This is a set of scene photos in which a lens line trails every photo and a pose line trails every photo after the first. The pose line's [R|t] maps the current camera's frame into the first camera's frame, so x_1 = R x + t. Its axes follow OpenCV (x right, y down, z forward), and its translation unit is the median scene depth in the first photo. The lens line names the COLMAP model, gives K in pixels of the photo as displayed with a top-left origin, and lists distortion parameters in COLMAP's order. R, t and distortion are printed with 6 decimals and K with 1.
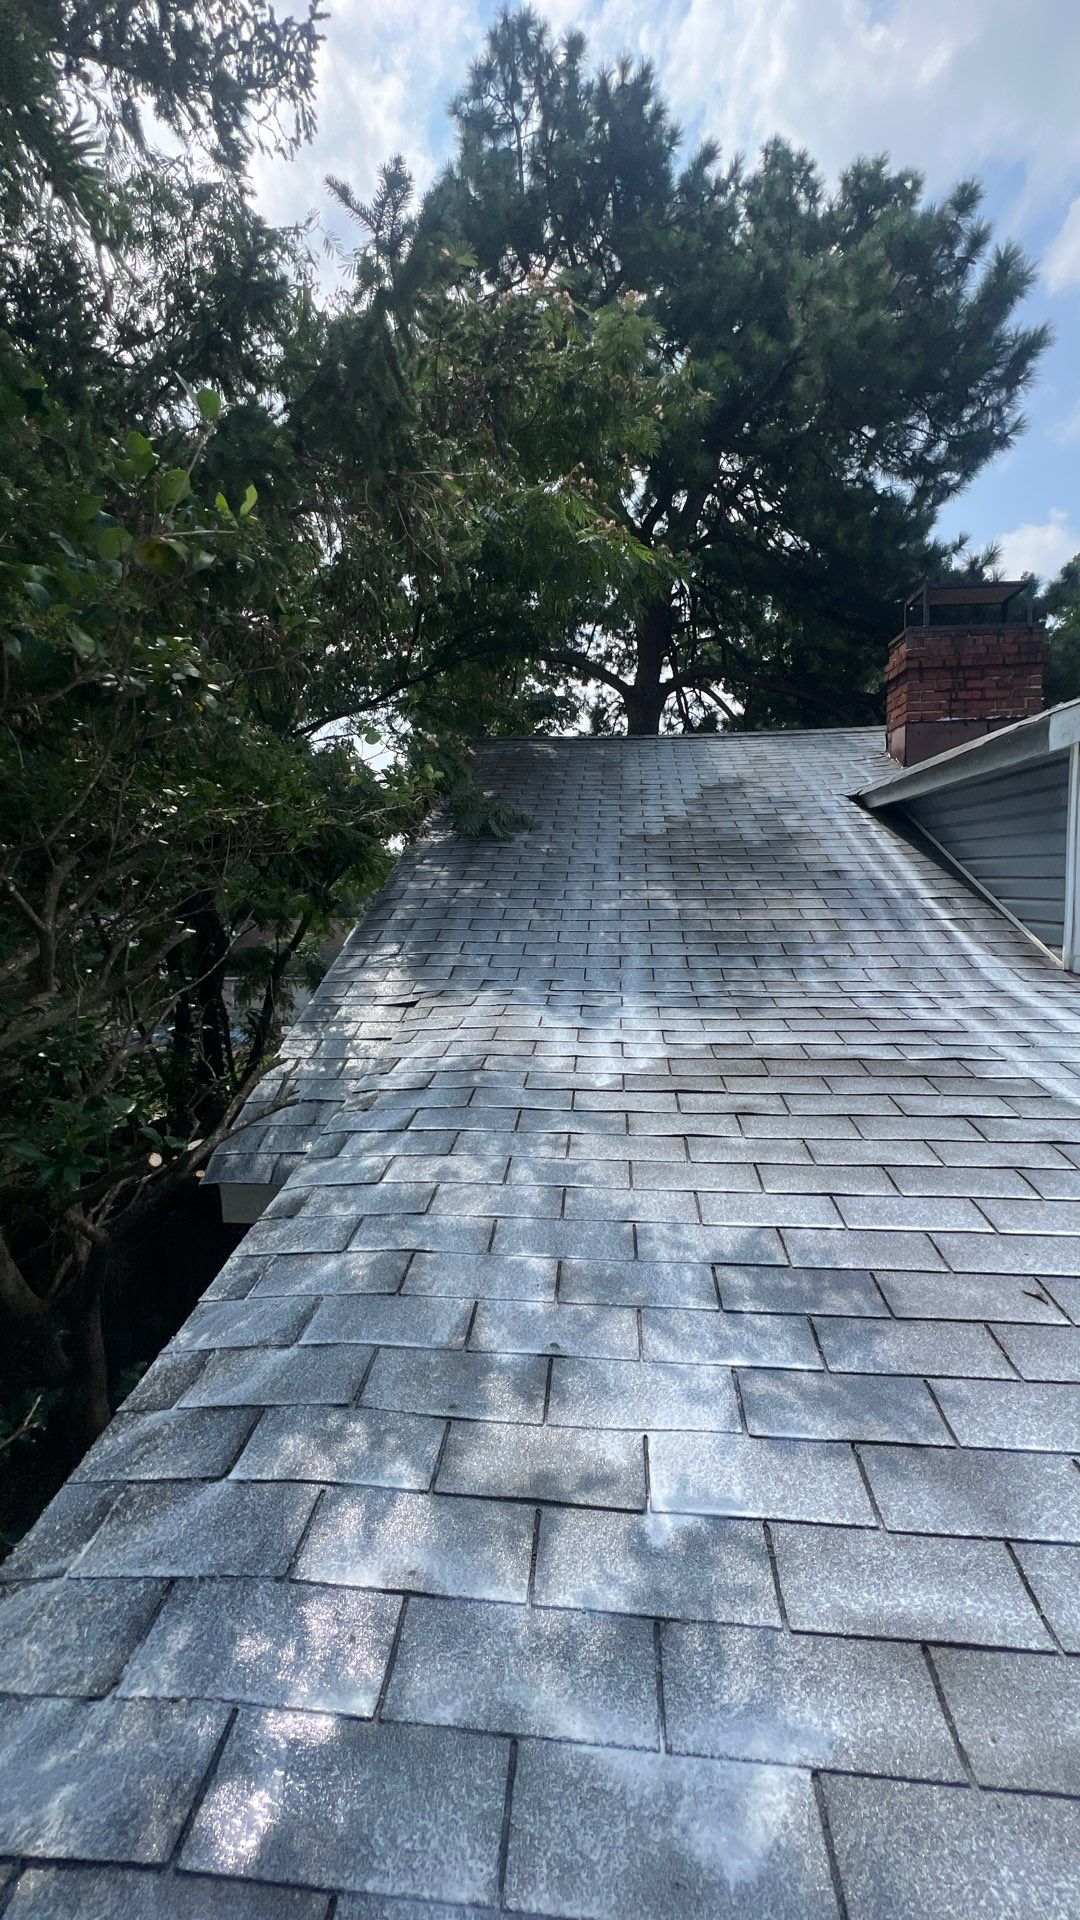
lens RADIAL K [[758.6, 0, 537.6], [0, 758.6, 960.6], [0, 0, 1]] dist [-0.003451, 0.000328]
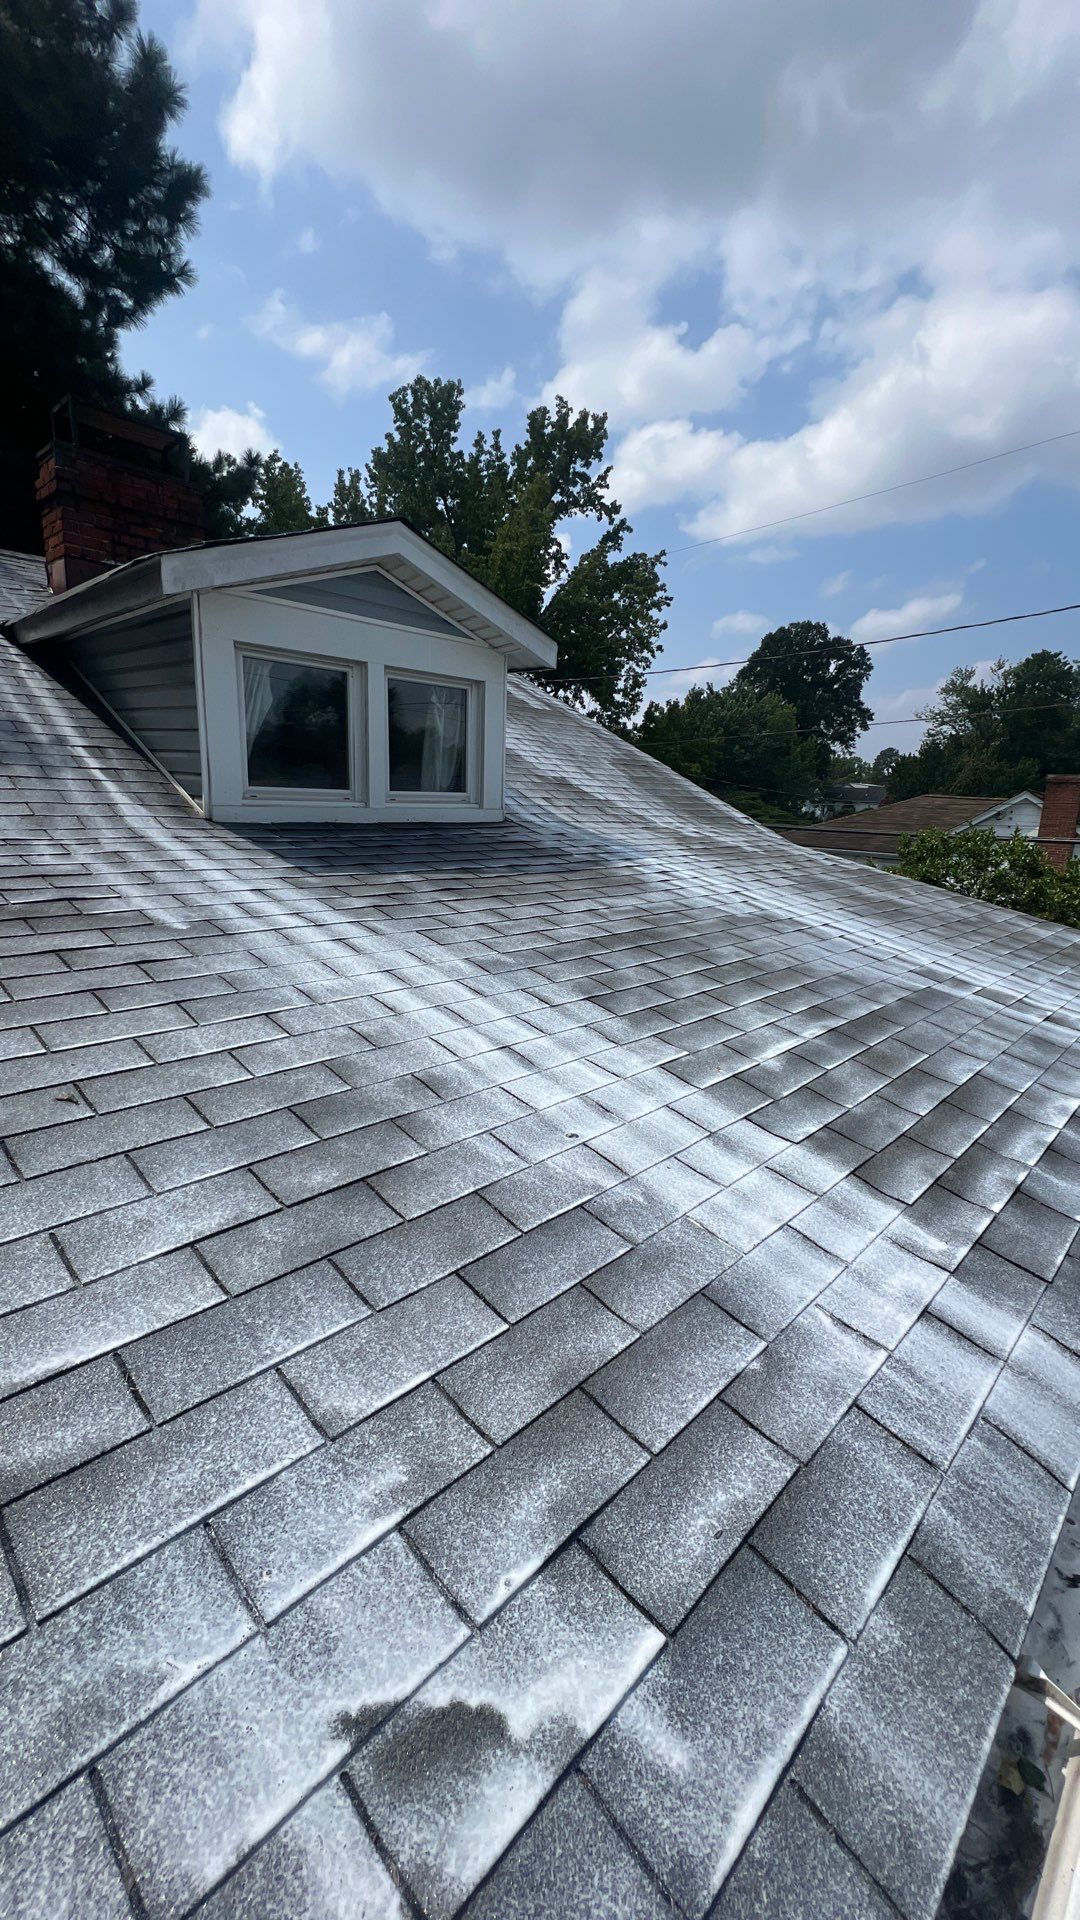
lens RADIAL K [[758.6, 0, 527.2], [0, 758.6, 958.8], [0, 0, 1]] dist [-0.003451, 0.000328]
pose [[0.620501, -0.136562, 0.772224, 0.133876], [0.019611, 0.987115, 0.158806, 0.051653], [-0.783961, -0.083395, 0.615184, -0.039963]]
